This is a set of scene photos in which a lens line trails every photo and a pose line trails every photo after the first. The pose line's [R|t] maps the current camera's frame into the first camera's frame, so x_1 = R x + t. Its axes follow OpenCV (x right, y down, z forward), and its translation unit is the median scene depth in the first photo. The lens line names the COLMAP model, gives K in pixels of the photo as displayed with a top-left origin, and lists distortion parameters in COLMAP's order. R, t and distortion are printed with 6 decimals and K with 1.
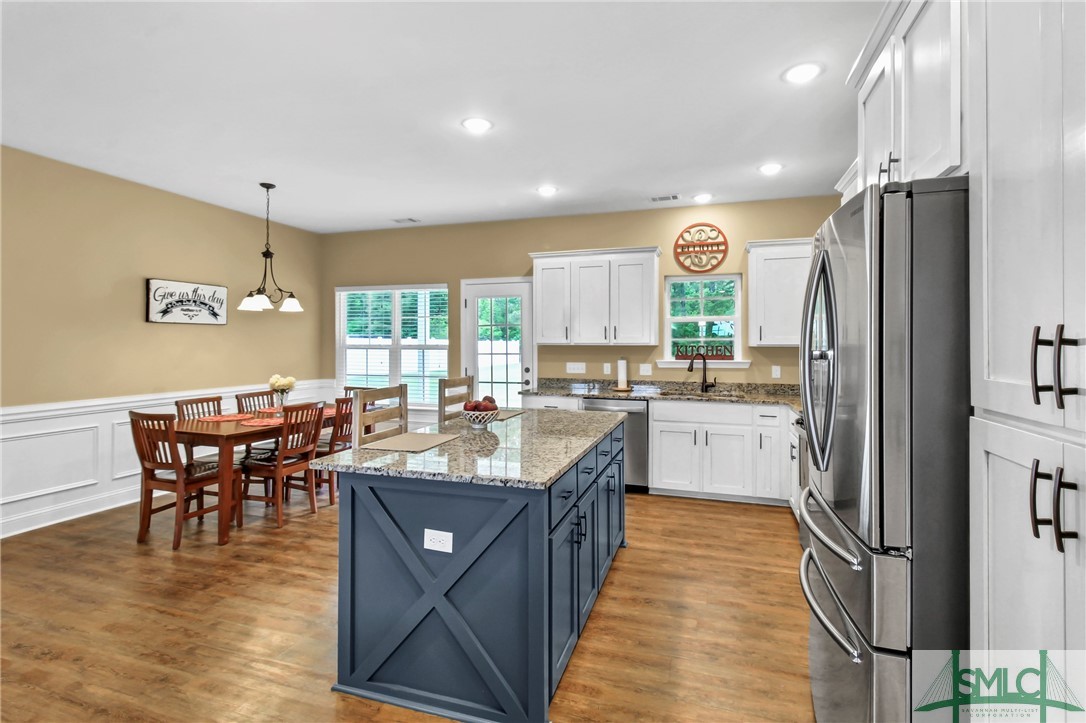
lens RADIAL K [[513.1, 0, 548.9], [0, 513.1, 341.2], [0, 0, 1]] dist [0.014318, -0.009682]
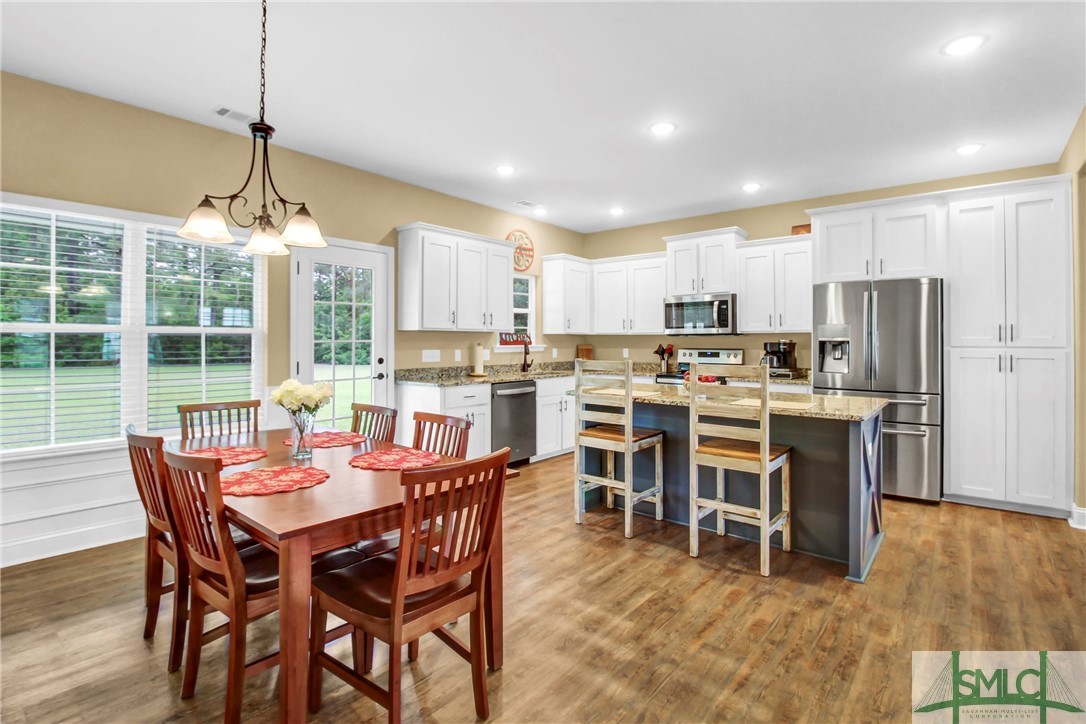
lens RADIAL K [[513.1, 0, 547.5], [0, 513.1, 338.3], [0, 0, 1]] dist [0.014318, -0.009682]
pose [[0.365425, 0.002339, 0.930838, -0.817383], [-0.008970, 0.999959, 0.001008, 0.019914], [-0.930798, -0.008718, 0.365431, 0.532361]]
